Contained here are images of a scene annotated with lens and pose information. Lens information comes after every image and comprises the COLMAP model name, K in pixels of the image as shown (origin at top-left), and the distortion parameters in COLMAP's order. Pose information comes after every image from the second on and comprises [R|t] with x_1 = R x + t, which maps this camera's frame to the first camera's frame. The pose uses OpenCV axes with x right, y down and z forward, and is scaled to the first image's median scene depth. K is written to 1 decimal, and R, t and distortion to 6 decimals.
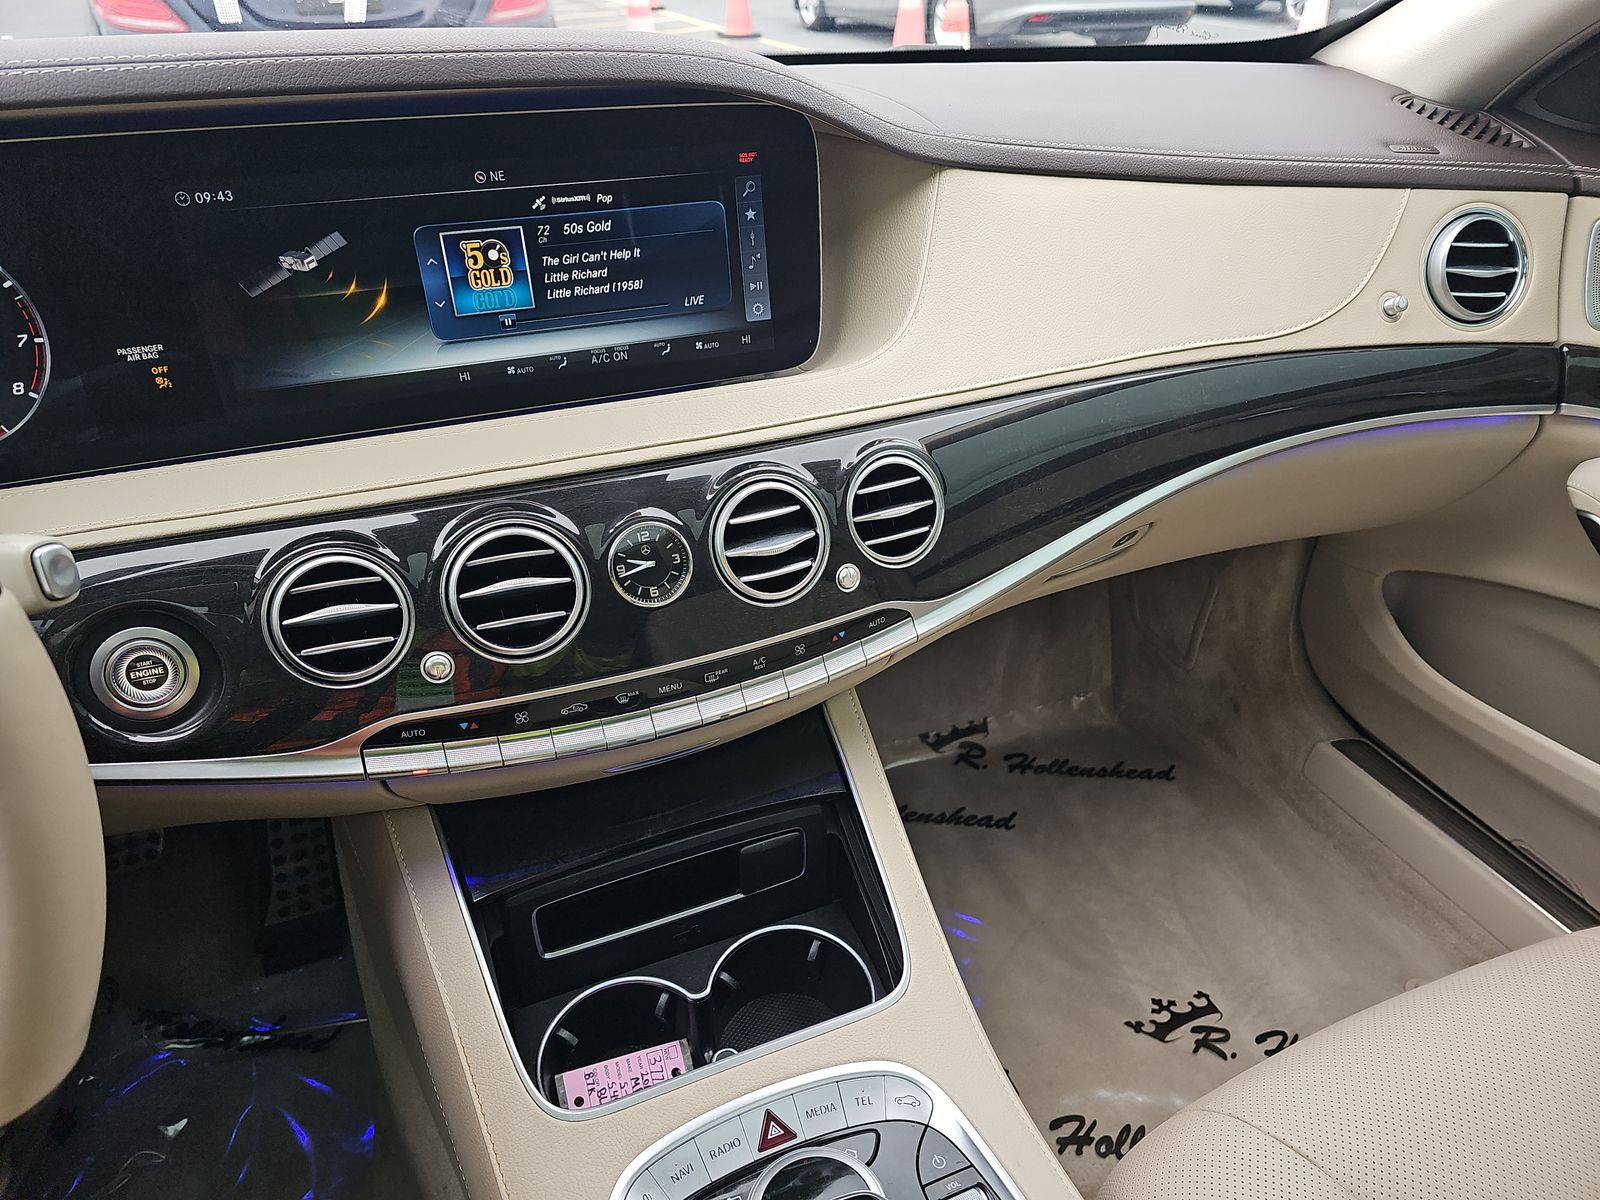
lens RADIAL K [[1070.2, 0, 800.0], [0, 1070.2, 600.0], [0, 0, 1]] dist [0.024418, -0.003067]
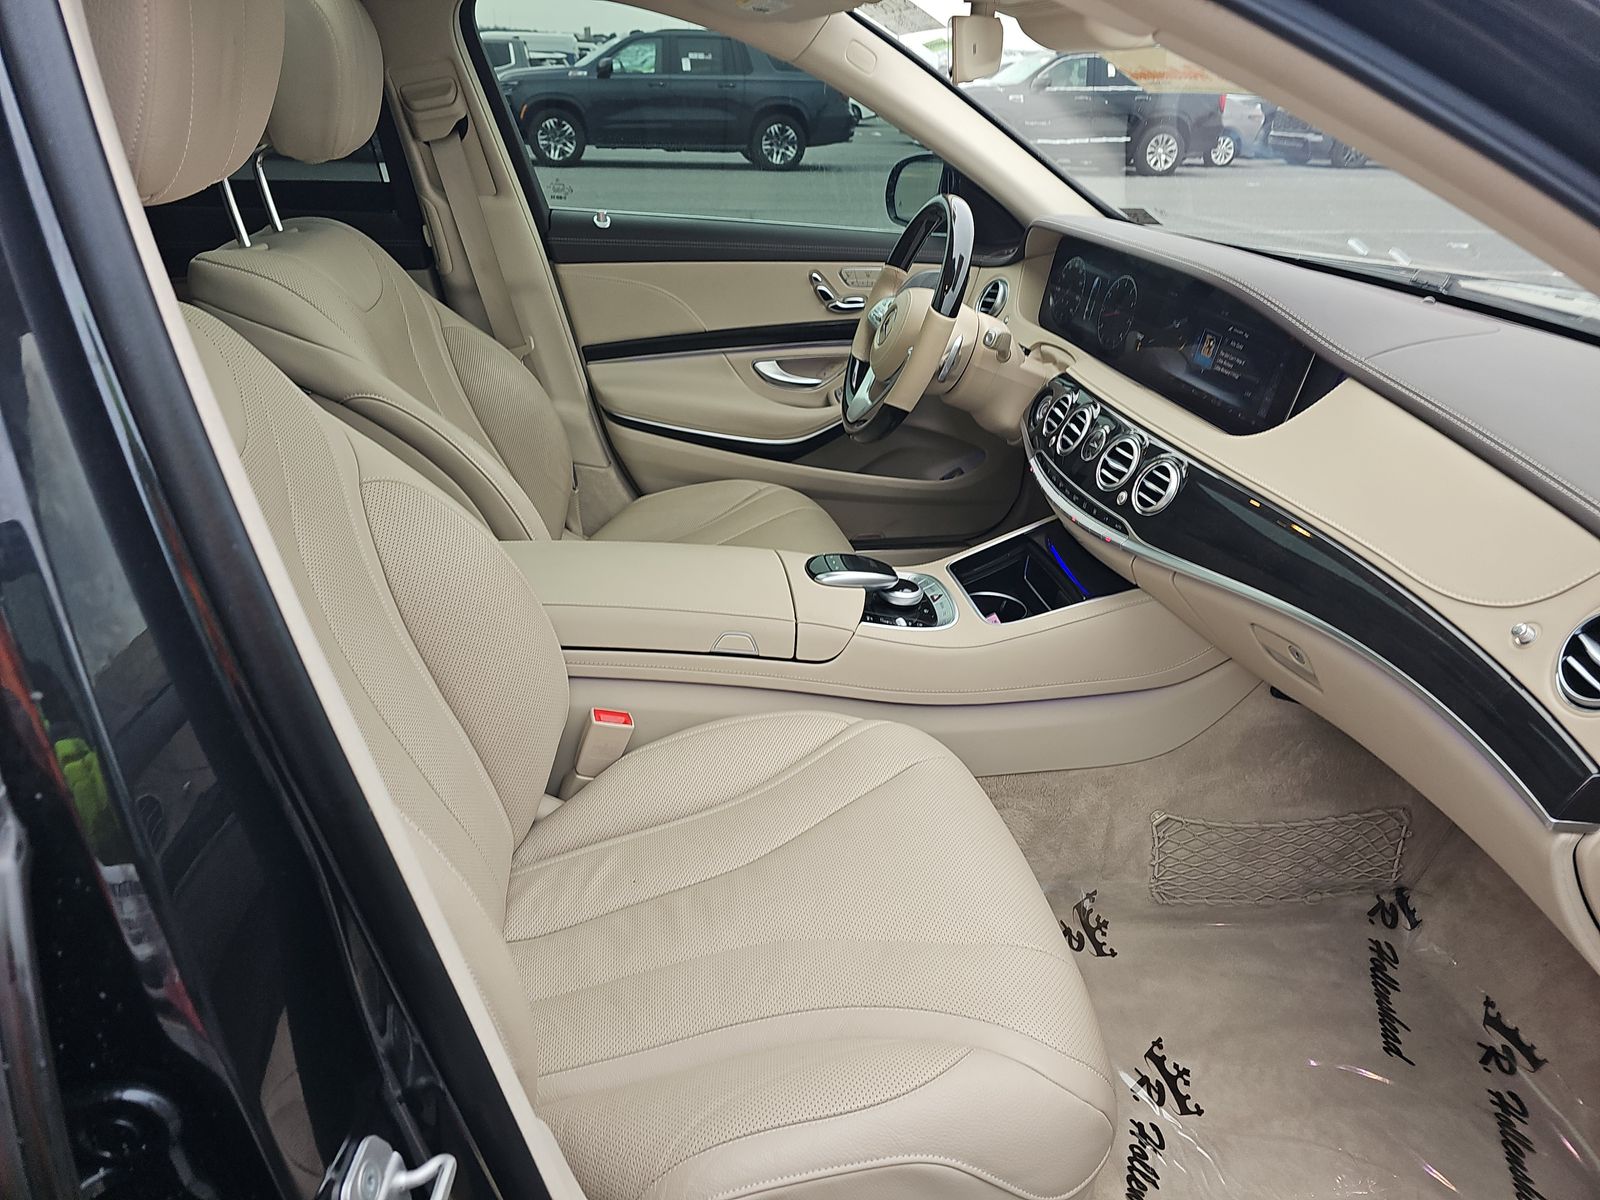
lens RADIAL K [[1070.2, 0, 800.0], [0, 1070.2, 600.0], [0, 0, 1]] dist [0.024418, -0.003067]
pose [[-0.193985, 0.408129, -0.892076, 2.096940], [-0.569753, 0.693391, 0.441124, -0.444441], [0.798593, 0.593835, 0.098026, 0.397753]]
